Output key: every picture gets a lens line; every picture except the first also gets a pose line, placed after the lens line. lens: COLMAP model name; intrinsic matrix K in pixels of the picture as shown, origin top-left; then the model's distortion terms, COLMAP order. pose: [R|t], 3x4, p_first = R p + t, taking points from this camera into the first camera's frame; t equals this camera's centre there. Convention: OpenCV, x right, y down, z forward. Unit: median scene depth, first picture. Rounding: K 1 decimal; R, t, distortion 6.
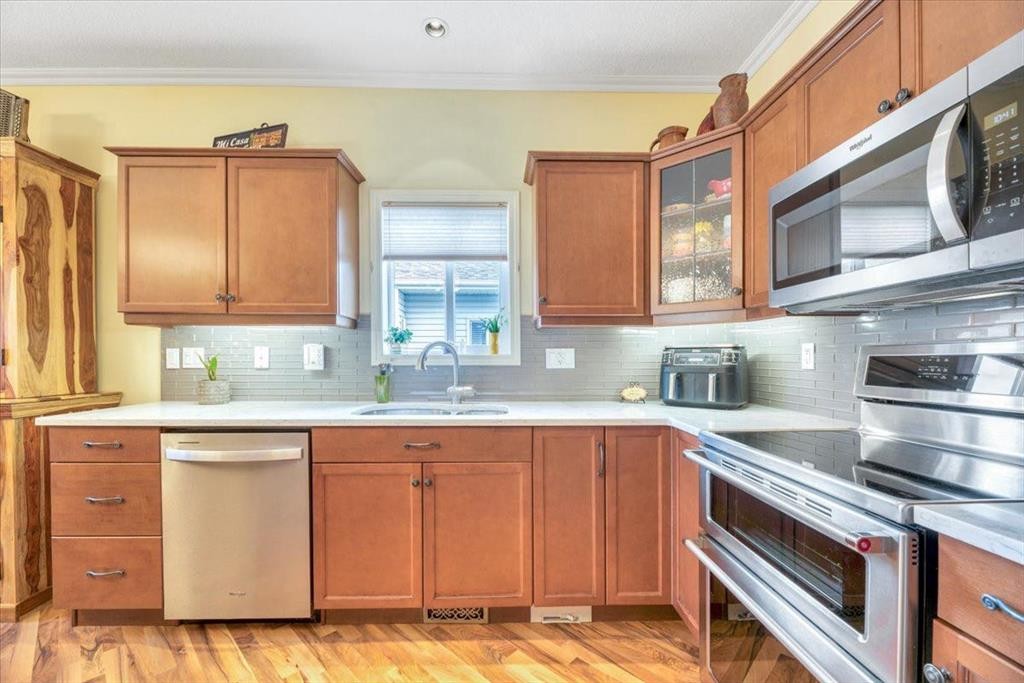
lens RADIAL K [[420.2, 0, 507.1], [0, 420.2, 357.9], [0, 0, 1]] dist [0.001960, 0.000178]
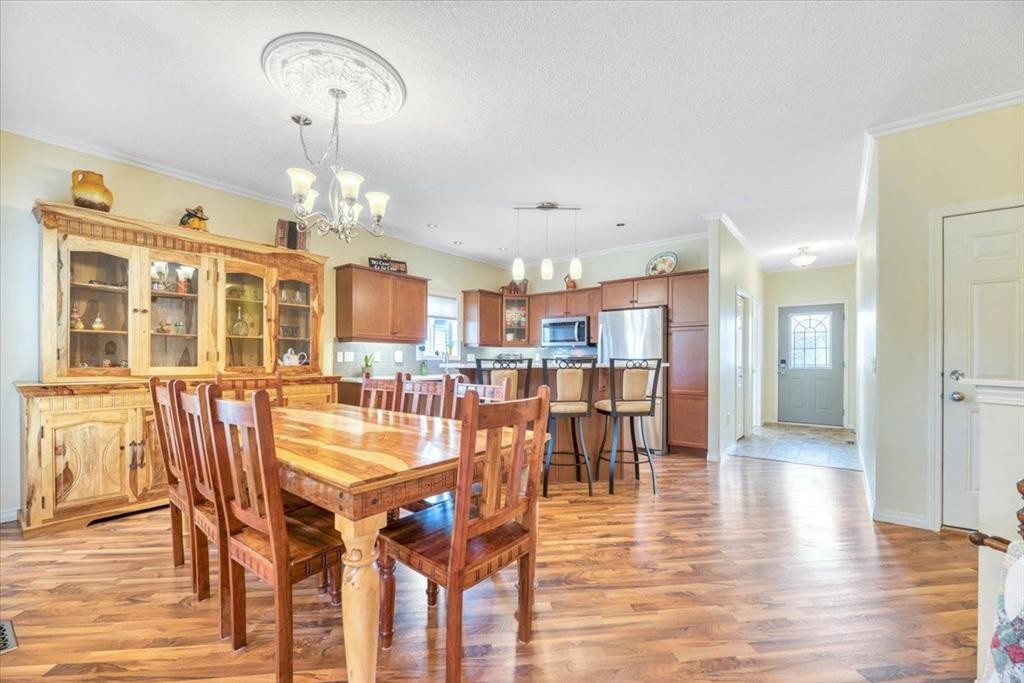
lens RADIAL K [[402.8, 0, 508.8], [0, 402.8, 358.3], [0, 0, 1]] dist [-0.000663, -0.000071]
pose [[0.634864, 0.001279, 0.772623, -1.950184], [-0.002625, 0.999996, 0.000501, 0.004205], [-0.772620, -0.002346, 0.634865, -0.957971]]
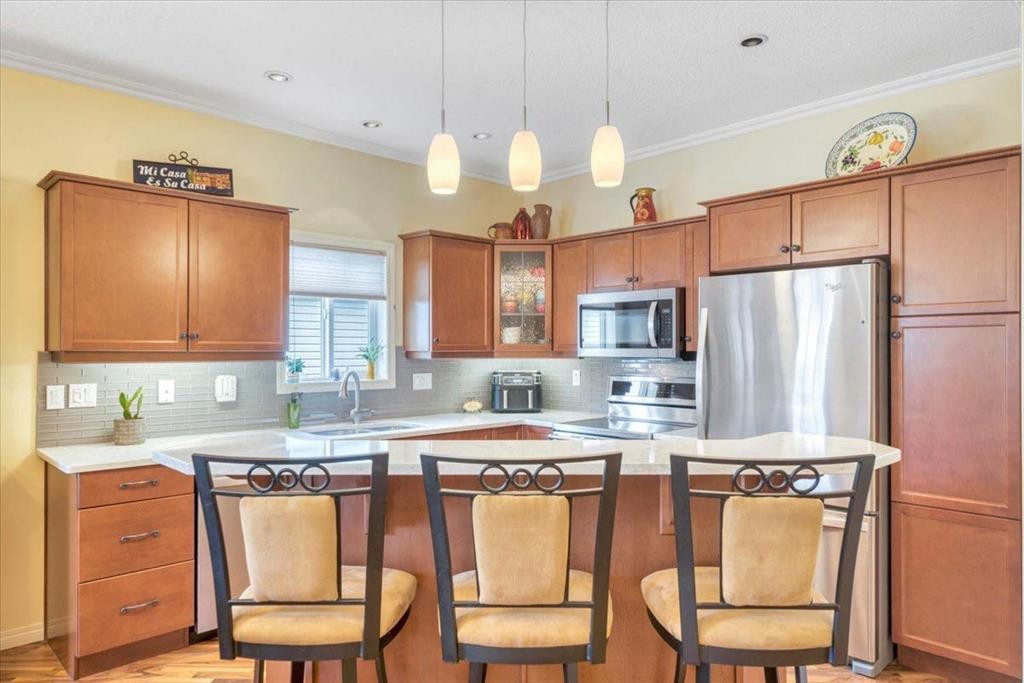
lens RADIAL K [[658.3, 0, 508.7], [0, 658.3, 346.8], [0, 0, 1]] dist [0.009402, 0.001004]
pose [[0.735382, 0.002183, 0.677649, -1.124761], [0.000870, 0.999991, -0.004166, -0.104079], [-0.677652, 0.003653, 0.735374, -0.677024]]
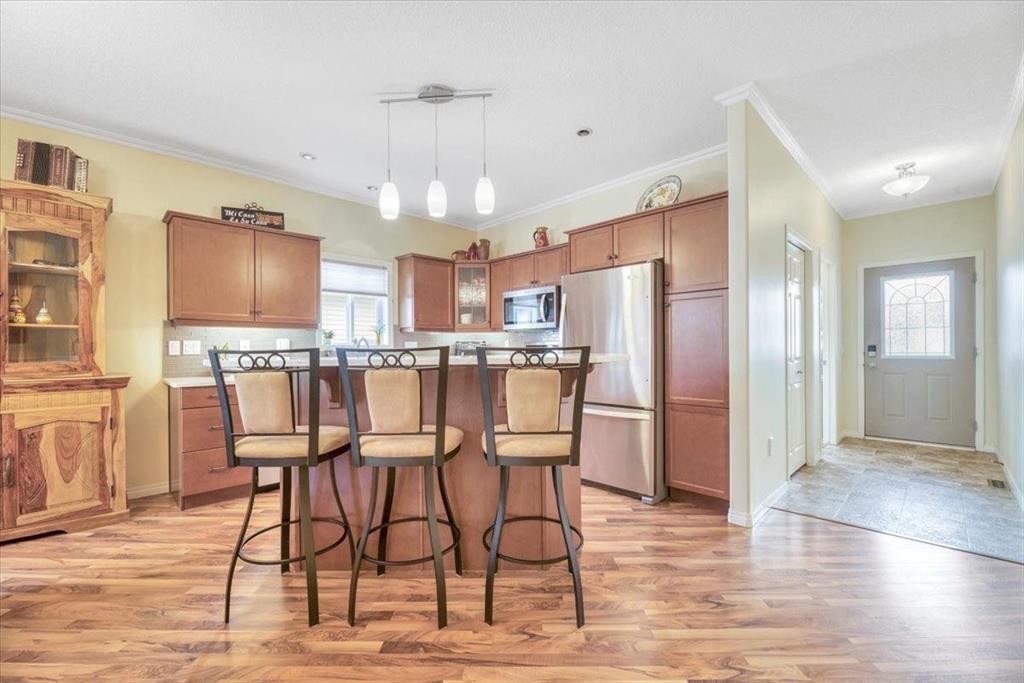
lens RADIAL K [[412.8, 0, 507.1], [0, 412.8, 346.4], [0, 0, 1]] dist [-0.001830, -0.000234]
pose [[0.727839, -0.005354, 0.685727, -1.019413], [0.006940, 0.999976, 0.000441, 0.002751], [-0.685713, 0.004438, 0.727858, -0.876436]]
